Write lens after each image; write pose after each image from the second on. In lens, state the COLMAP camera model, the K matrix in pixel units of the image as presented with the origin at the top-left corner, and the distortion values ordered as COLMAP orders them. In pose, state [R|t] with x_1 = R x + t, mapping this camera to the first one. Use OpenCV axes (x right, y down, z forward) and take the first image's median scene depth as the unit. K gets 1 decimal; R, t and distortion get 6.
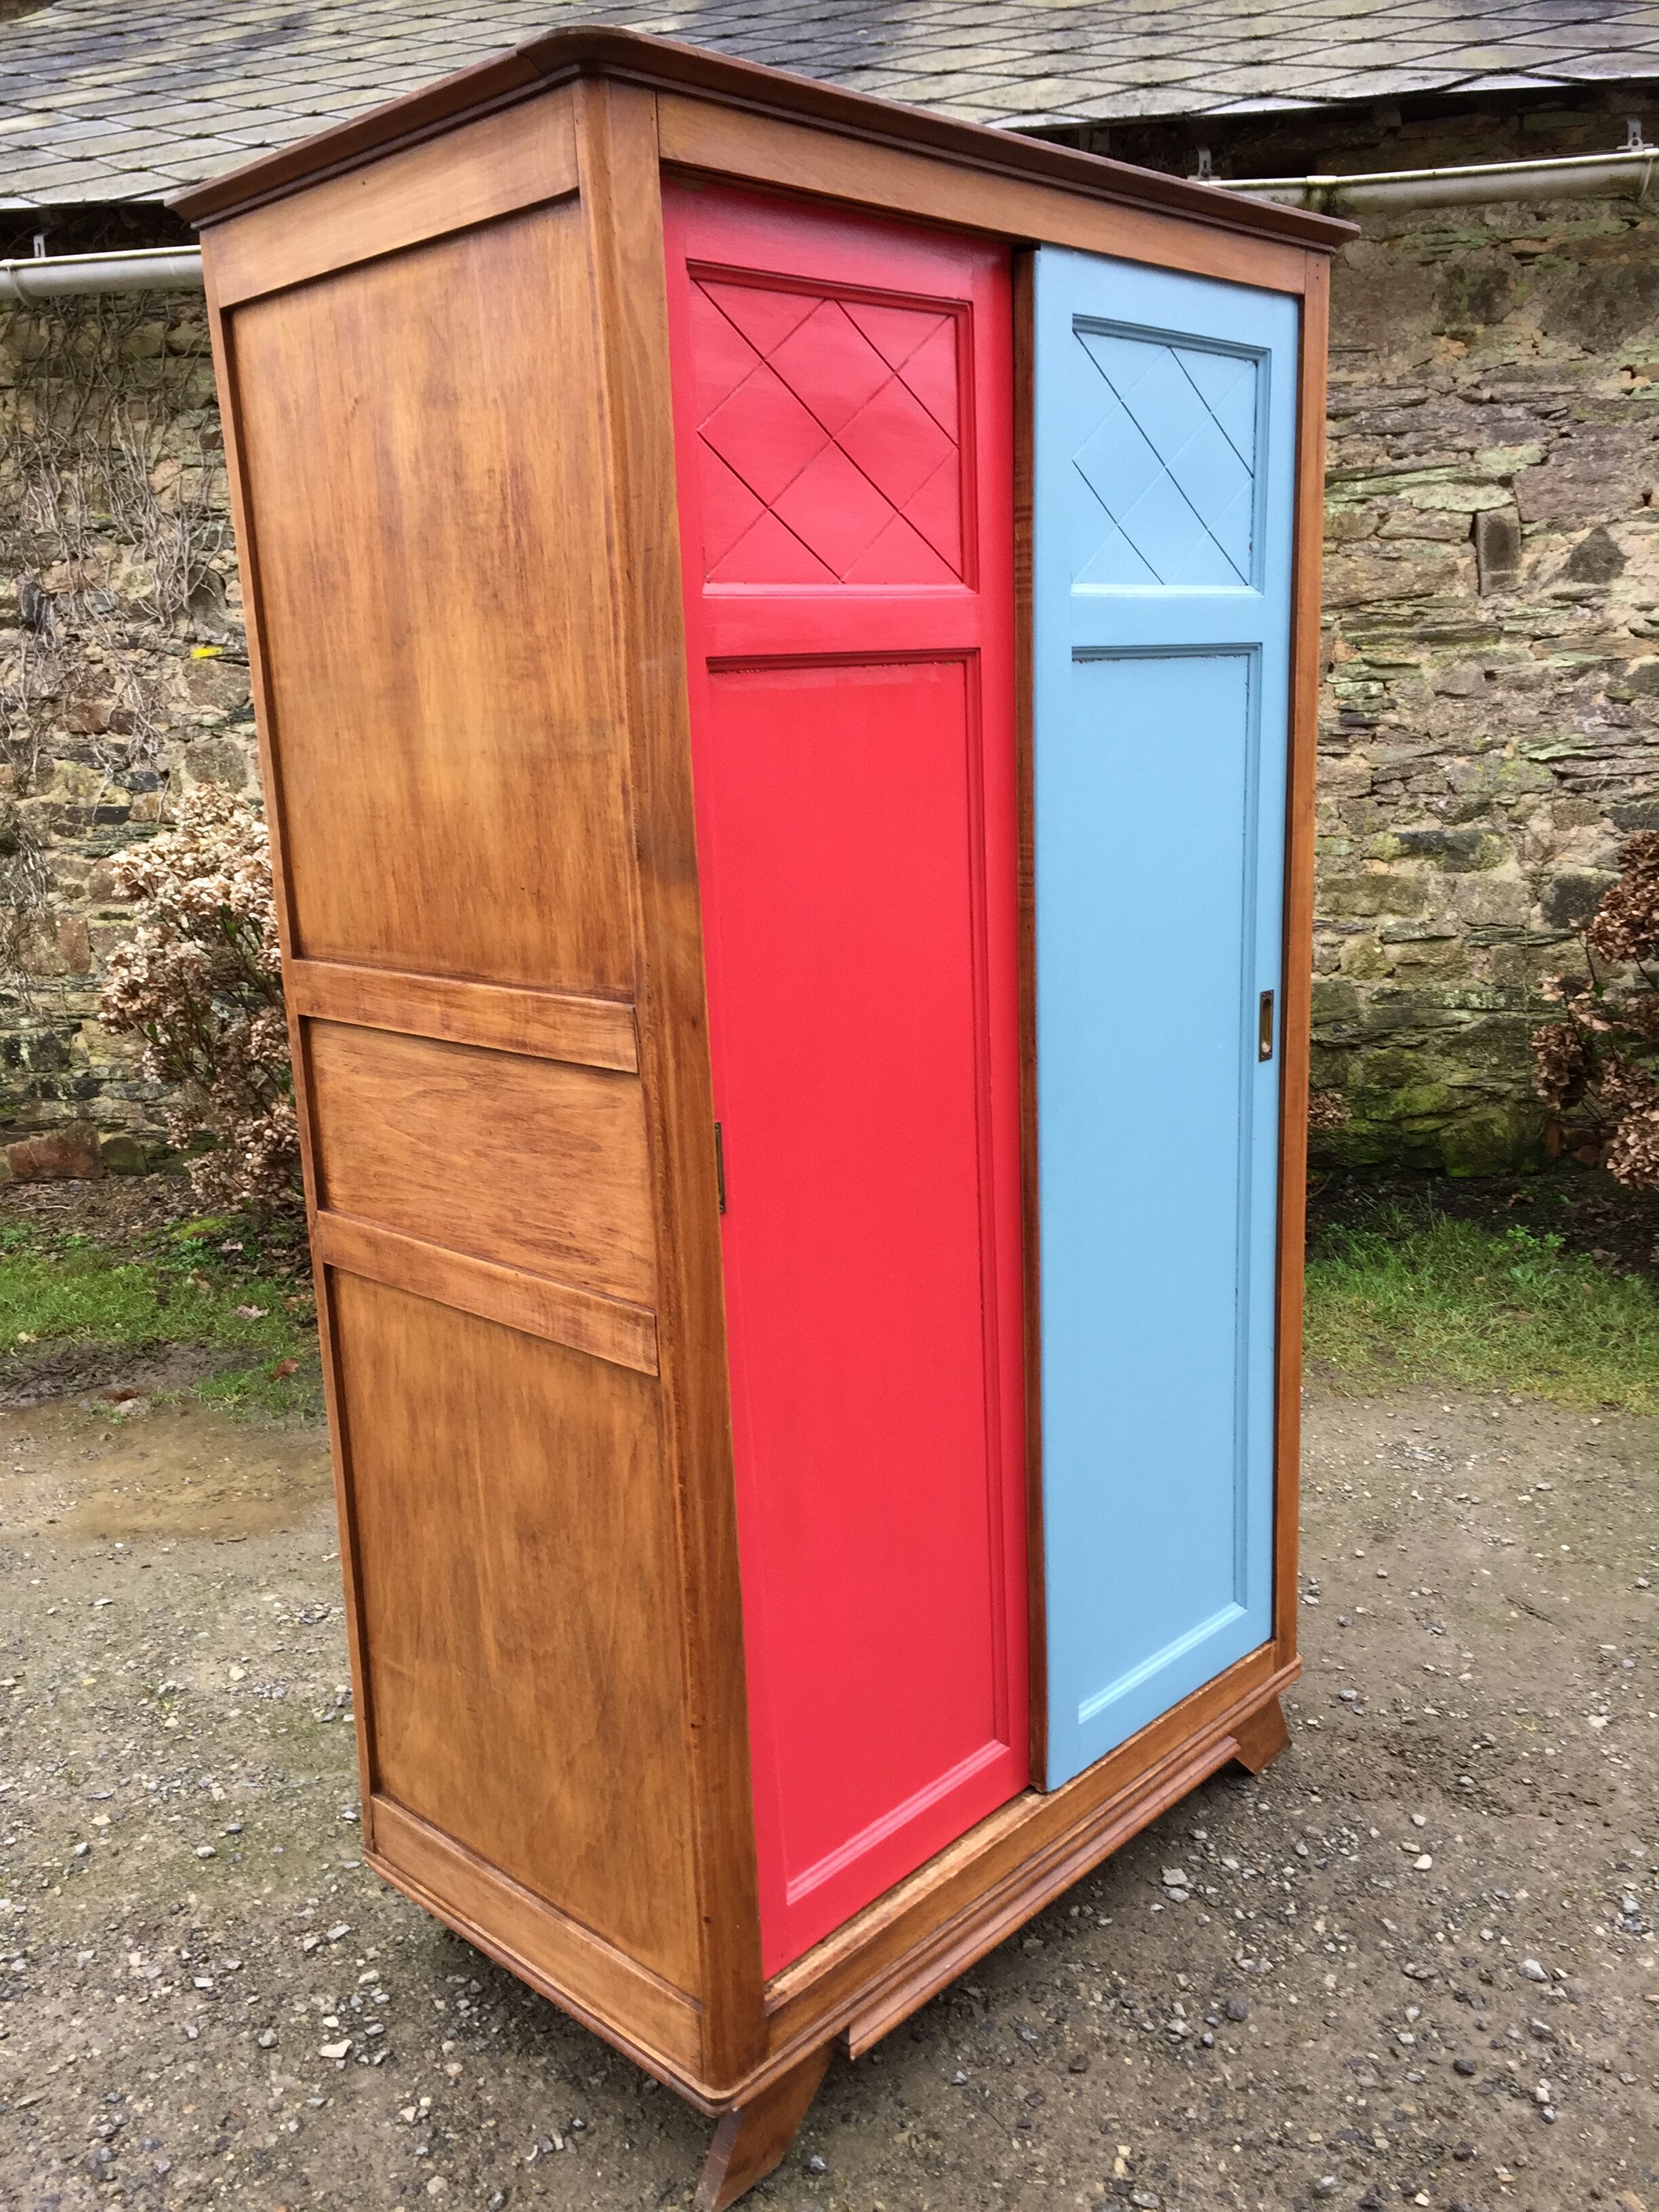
lens RADIAL K [[1833.8, 0, 822.9], [0, 1833.8, 1130.1], [0, 0, 1]] dist [0.094062, -0.108299]
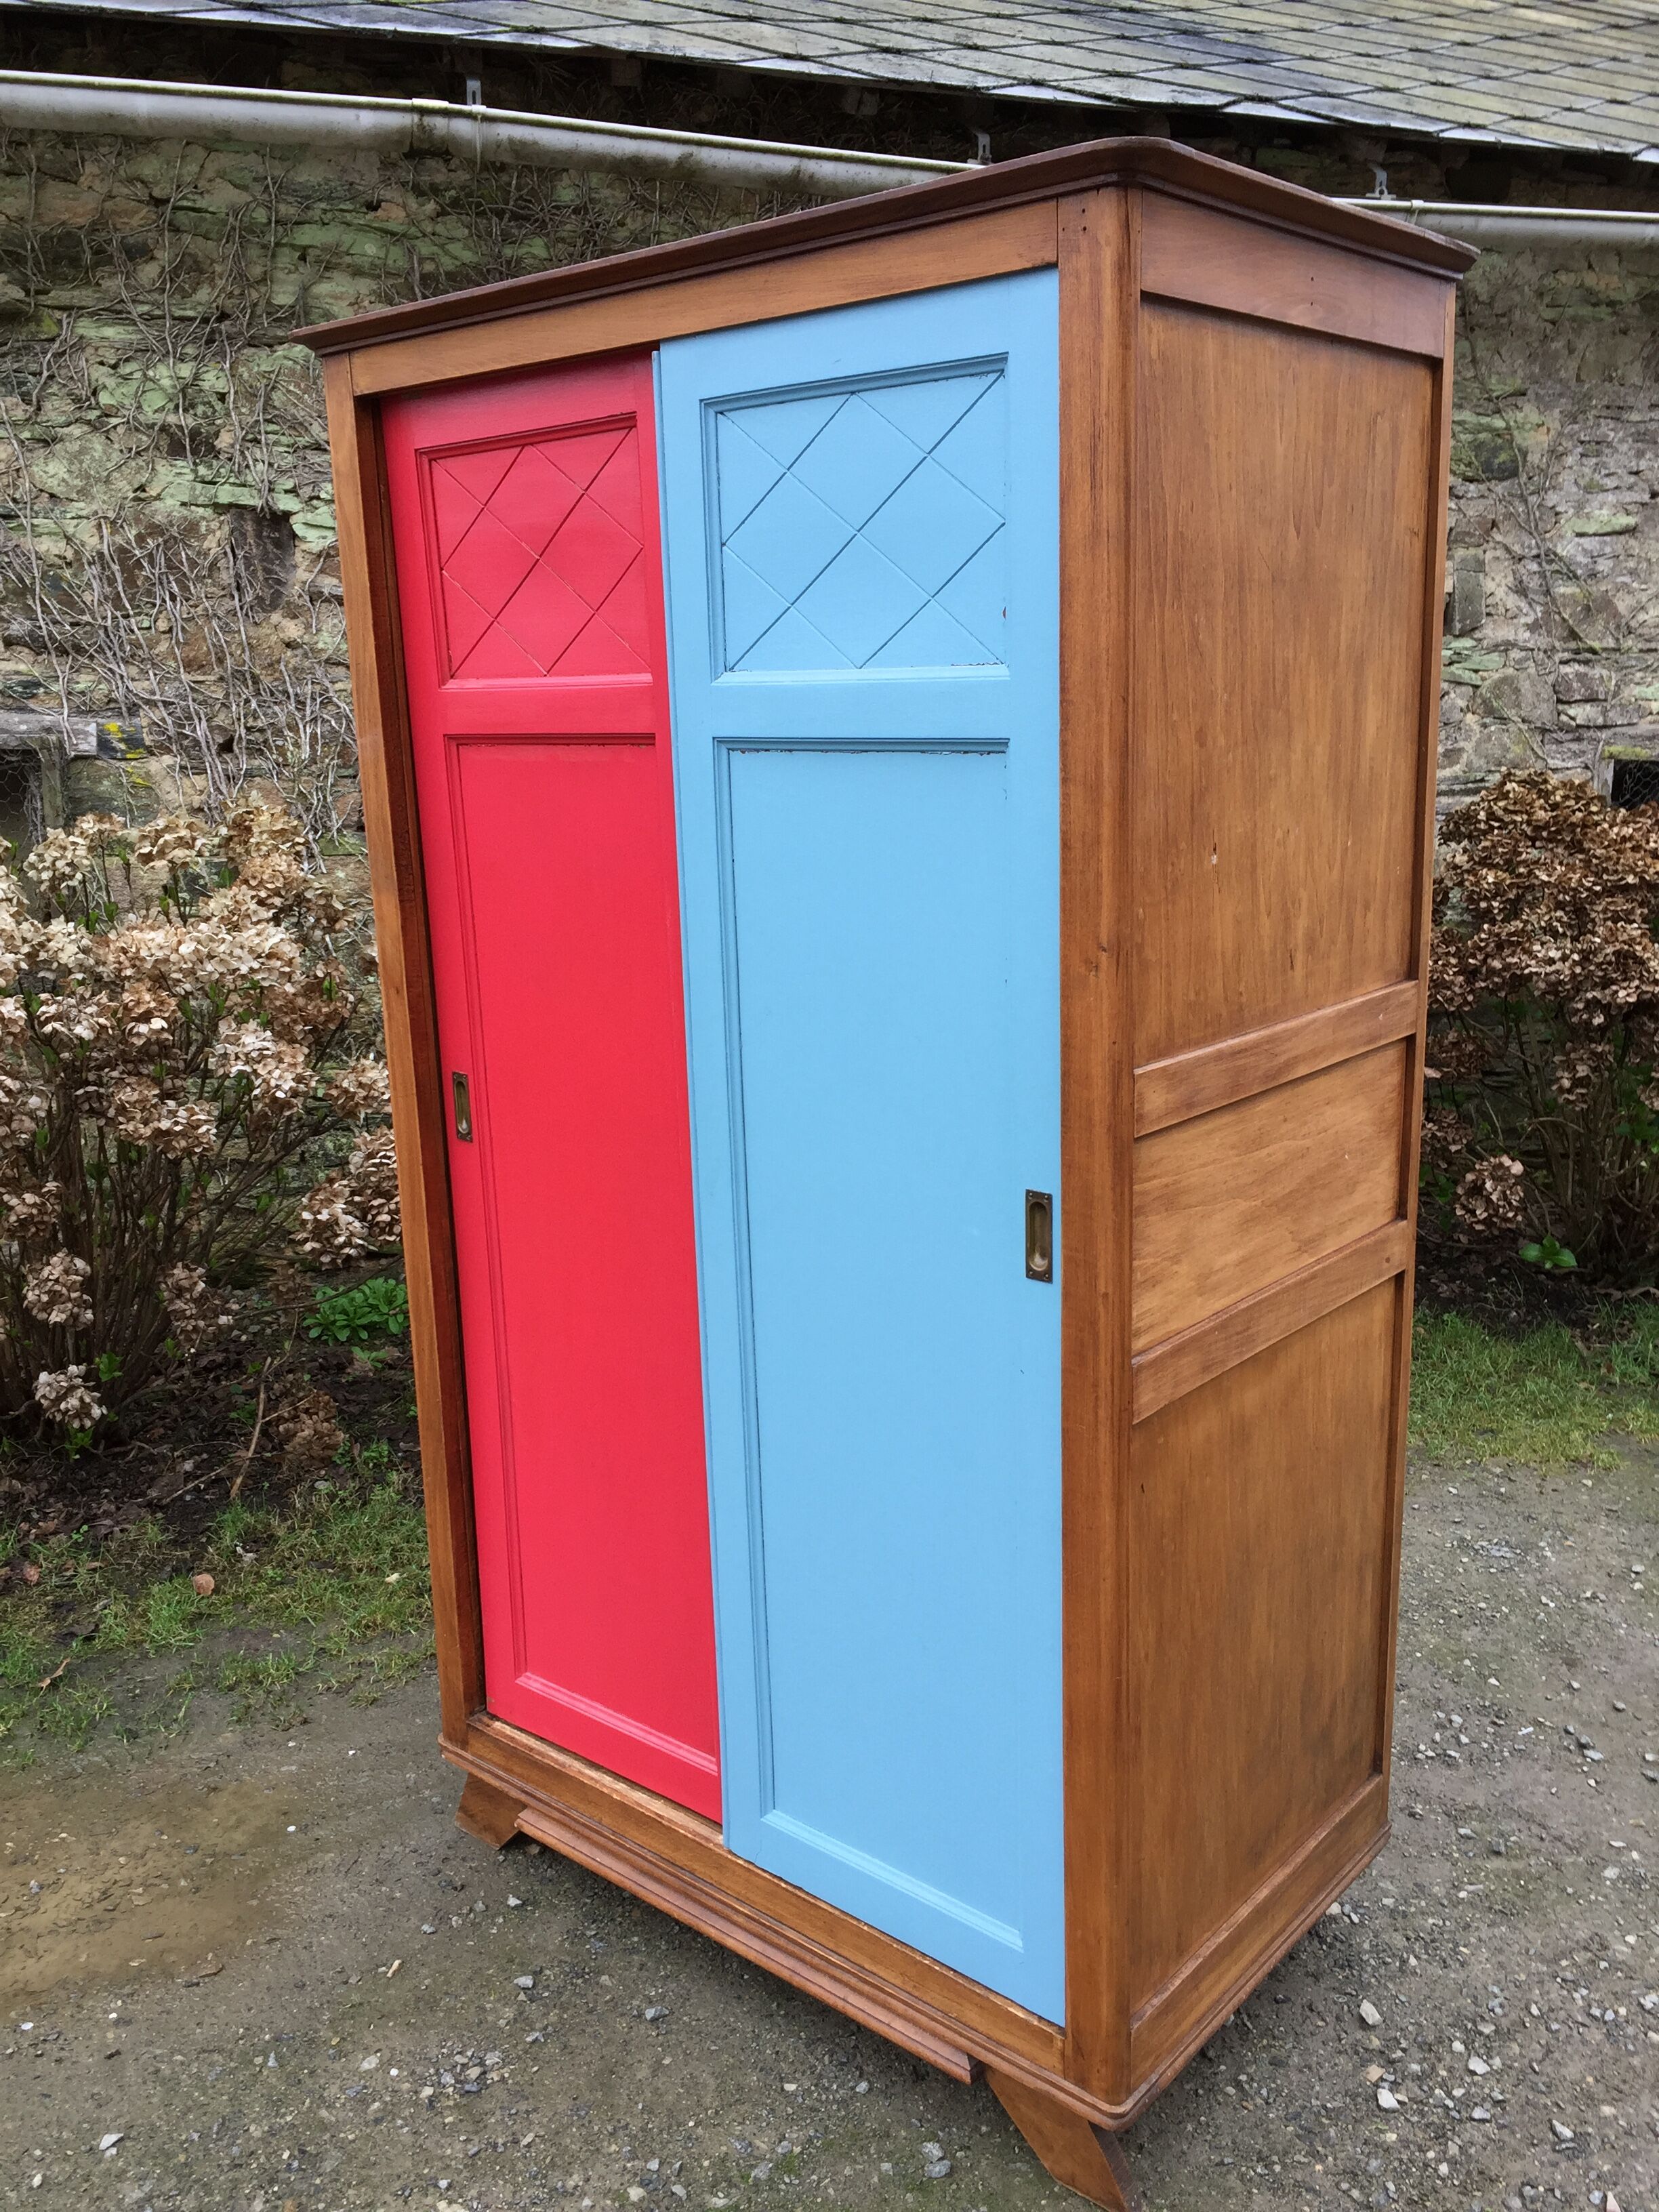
lens RADIAL K [[1844.9, 0, 795.1], [0, 1844.9, 1127.4], [0, 0, 1]] dist [0.095311, -0.108003]
pose [[0.900384, -0.072424, 0.429026, -0.300705], [0.072895, 0.997221, 0.015358, -0.060976], [-0.428947, 0.017446, 0.903161, 0.217557]]
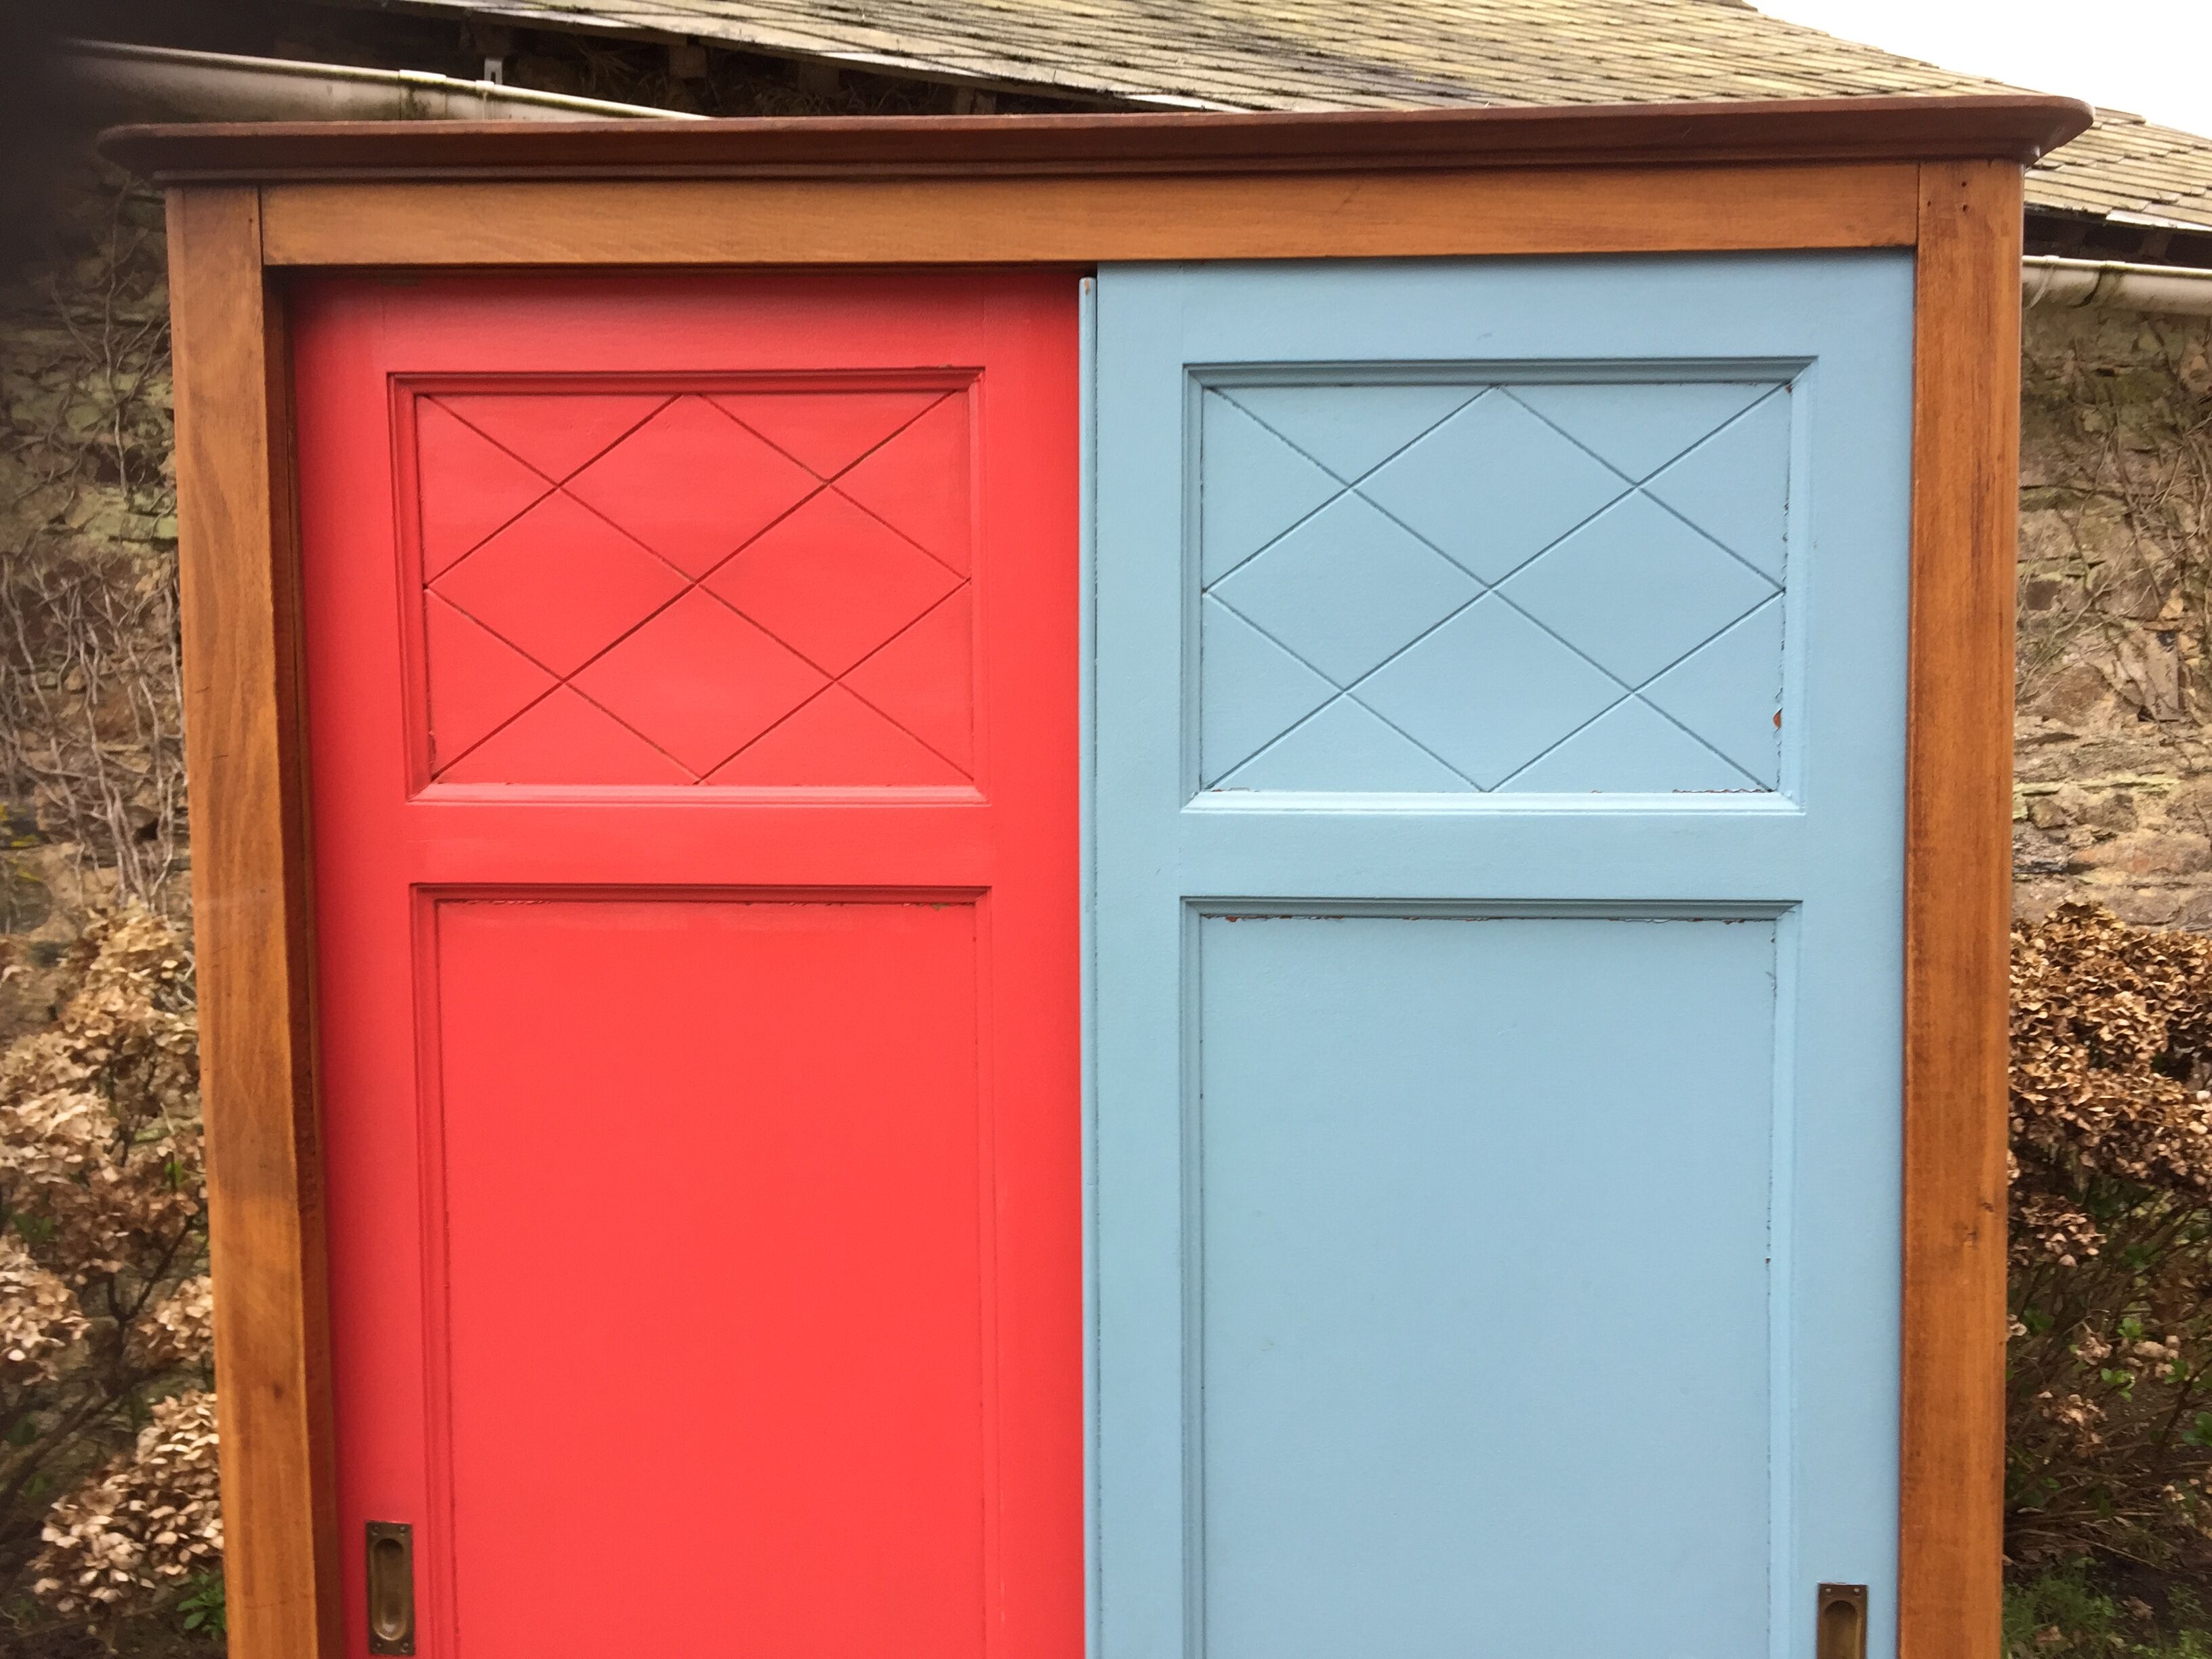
lens RADIAL K [[1823.1, 0, 1106.0], [0, 1823.1, 829.5], [0, 0, 1]] dist [0.063193, -0.075904]
pose [[0.885430, 0.018927, 0.464388, -0.147227], [0.065178, 0.984240, -0.164388, -0.114421], [-0.460180, 0.175822, 0.870242, 0.368810]]
